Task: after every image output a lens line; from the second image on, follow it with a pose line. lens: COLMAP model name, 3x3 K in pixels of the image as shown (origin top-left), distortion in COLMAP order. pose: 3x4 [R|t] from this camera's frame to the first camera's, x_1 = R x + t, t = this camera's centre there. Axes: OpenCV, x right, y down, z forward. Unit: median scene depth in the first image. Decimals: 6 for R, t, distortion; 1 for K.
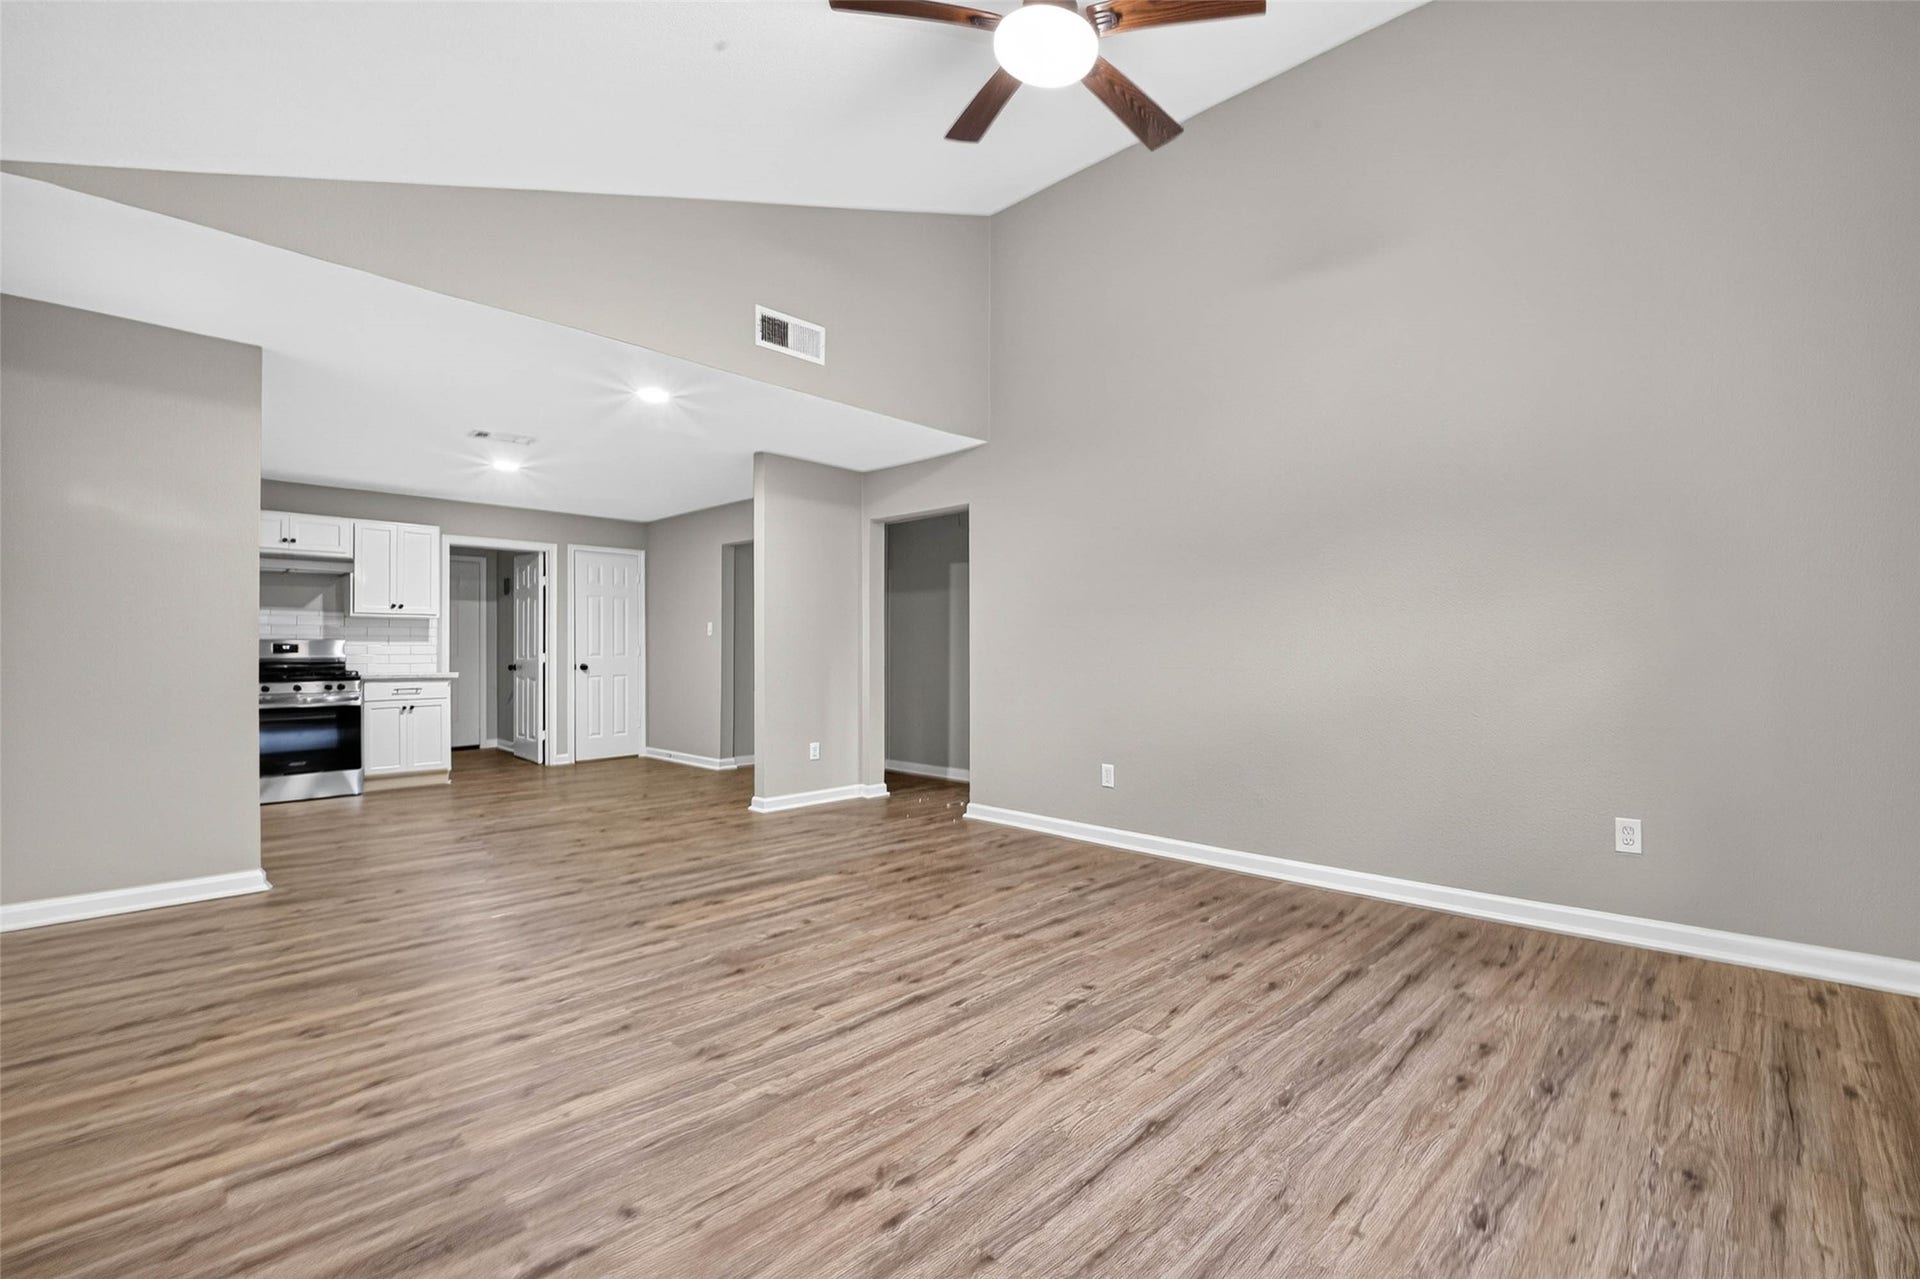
lens RADIAL K [[825.2, 0, 960.0], [0, 825.2, 639.5], [0, 0, 1]] dist [-0.001371, -0.000433]
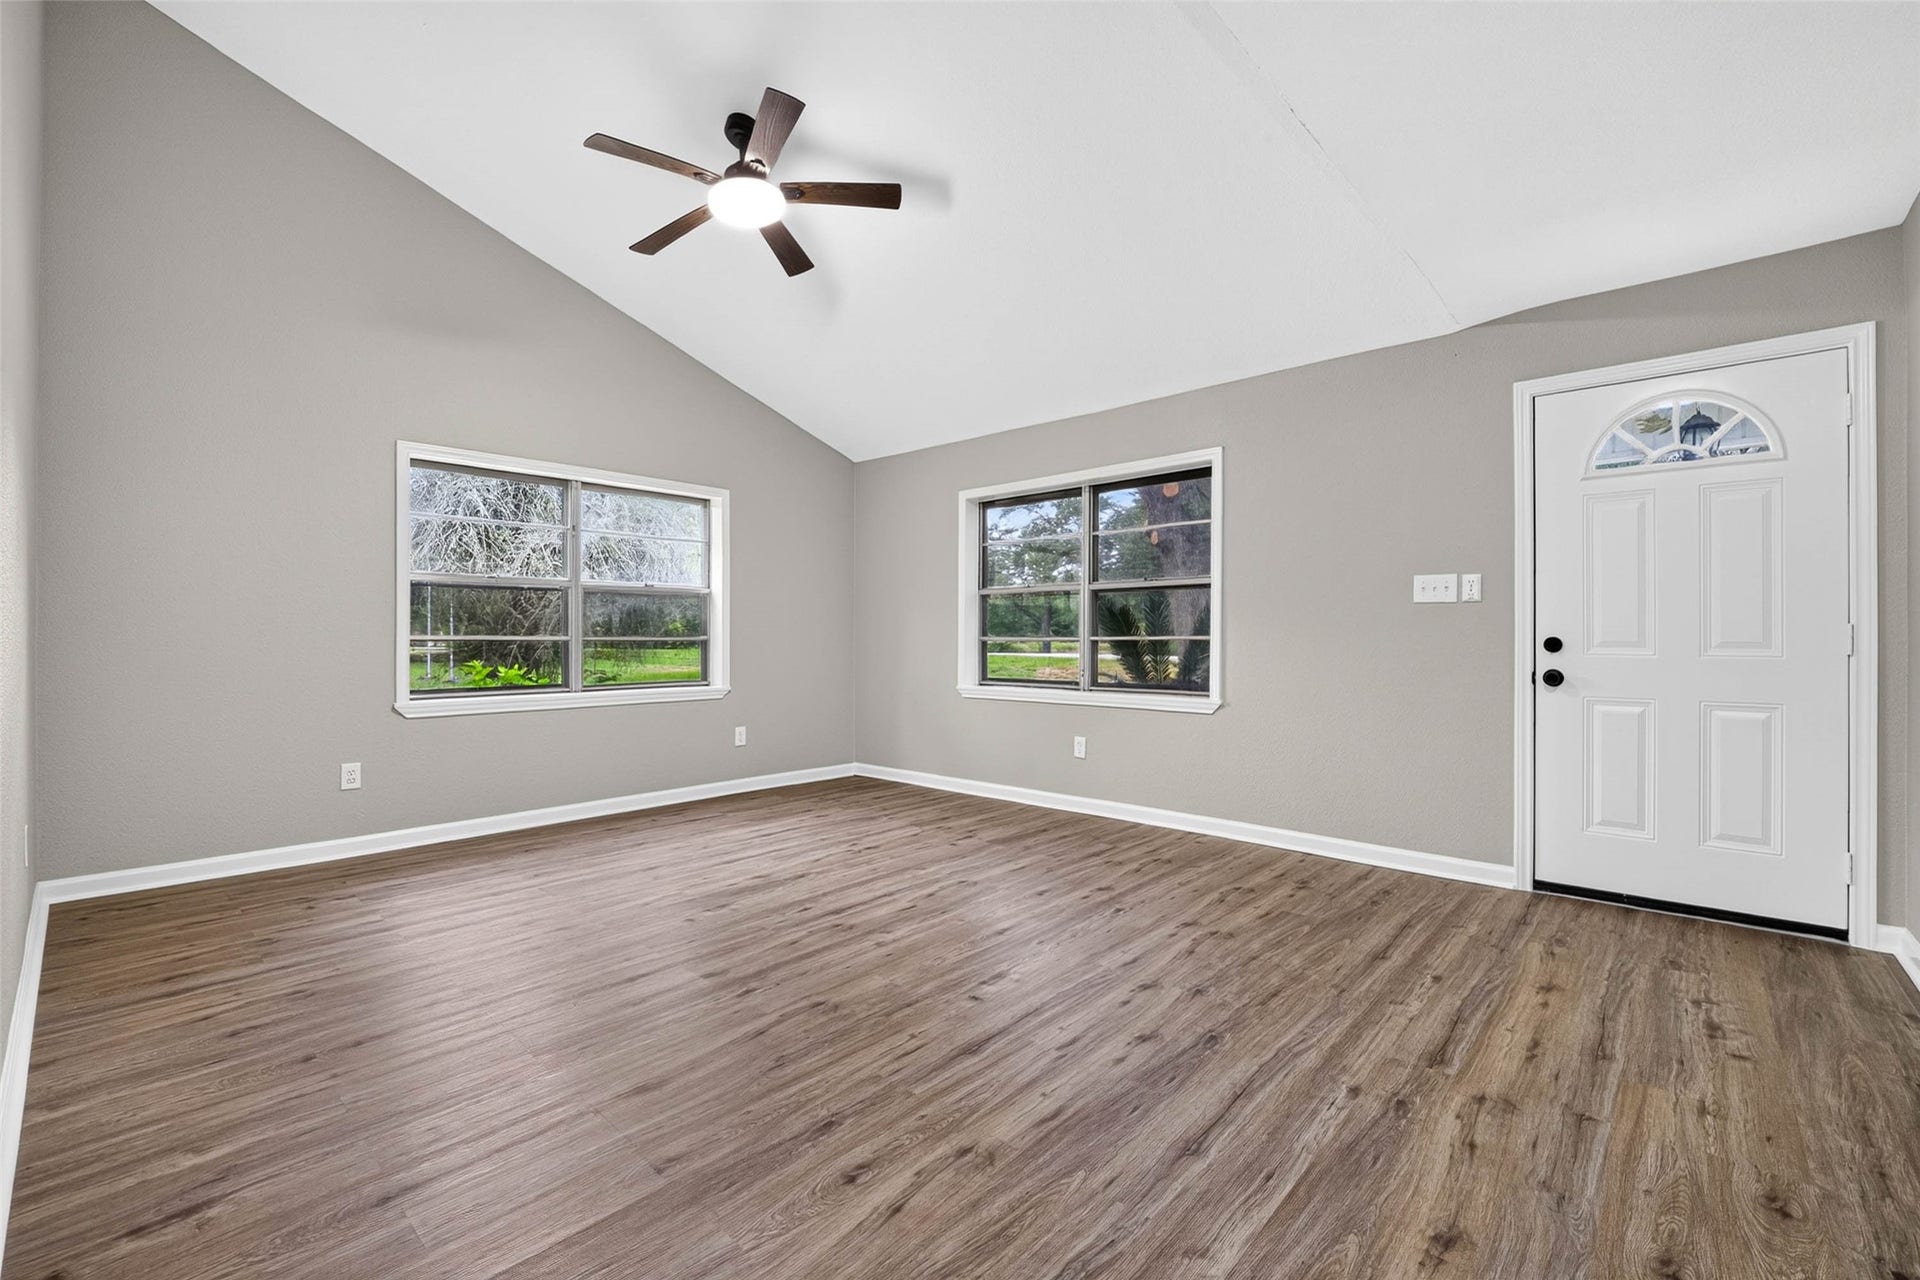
lens RADIAL K [[802.5, 0, 960.0], [0, 802.5, 640.0], [0, 0, 1]] dist [0.011921, -0.000147]
pose [[-0.998216, 0.003381, -0.059612, -0.174816], [0.003914, 0.999953, -0.008840, 0.032714], [0.059579, -0.009057, -0.998182, 2.333215]]
